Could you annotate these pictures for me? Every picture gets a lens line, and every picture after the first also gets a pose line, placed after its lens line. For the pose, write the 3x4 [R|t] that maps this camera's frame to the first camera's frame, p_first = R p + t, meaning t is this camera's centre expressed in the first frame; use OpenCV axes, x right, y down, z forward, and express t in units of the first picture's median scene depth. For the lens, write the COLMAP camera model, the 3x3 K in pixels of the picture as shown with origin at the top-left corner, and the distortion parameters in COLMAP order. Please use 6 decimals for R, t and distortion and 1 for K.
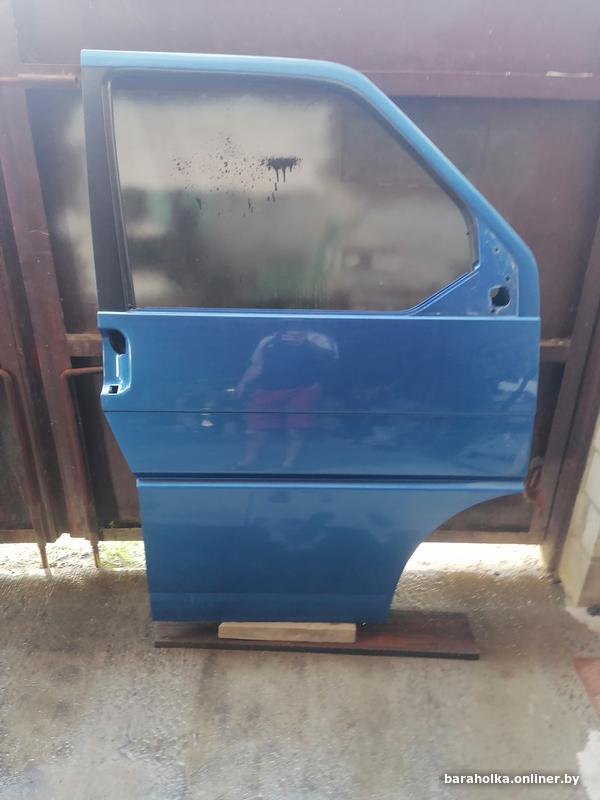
lens RADIAL K [[609.3, 0, 300.0], [0, 609.3, 400.0], [0, 0, 1]] dist [0.075332, 0.000331]
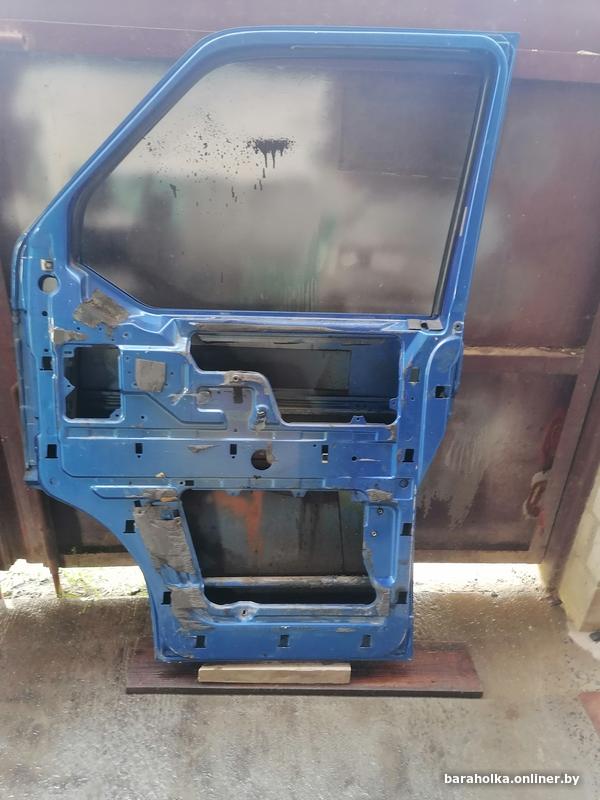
lens RADIAL K [[603.1, 0, 300.0], [0, 603.1, 400.0], [0, 0, 1]] dist [0.041079, -0.000558]
pose [[0.997796, -0.000241, 0.066357, -0.042732], [-0.003122, 0.998716, 0.050564, -0.068922], [-0.066284, -0.050660, 0.996514, 0.127005]]
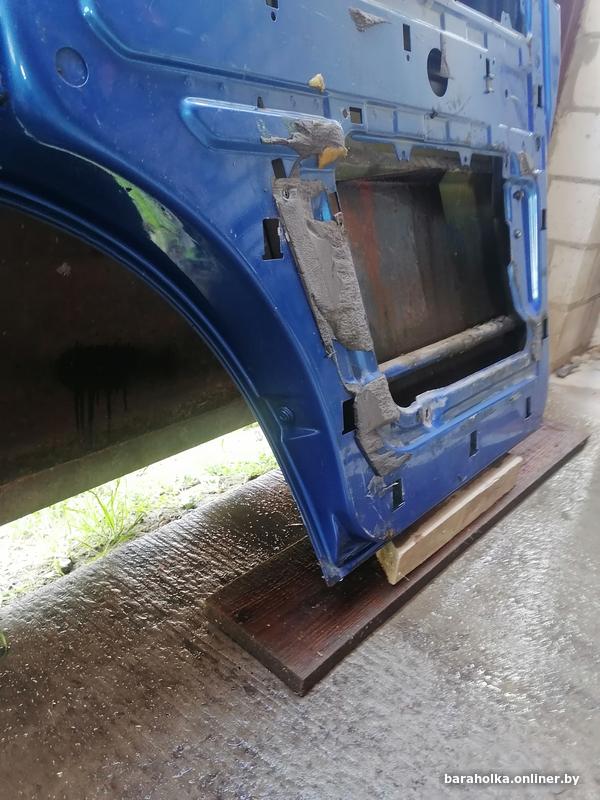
lens RADIAL K [[603.1, 0, 300.0], [0, 603.1, 400.0], [0, 0, 1]] dist [0.041079, -0.000558]
pose [[0.622503, -0.250080, 0.741586, -0.454148], [0.241702, 0.962682, 0.121749, 0.189037], [-0.744359, 0.103453, 0.659718, 0.747718]]
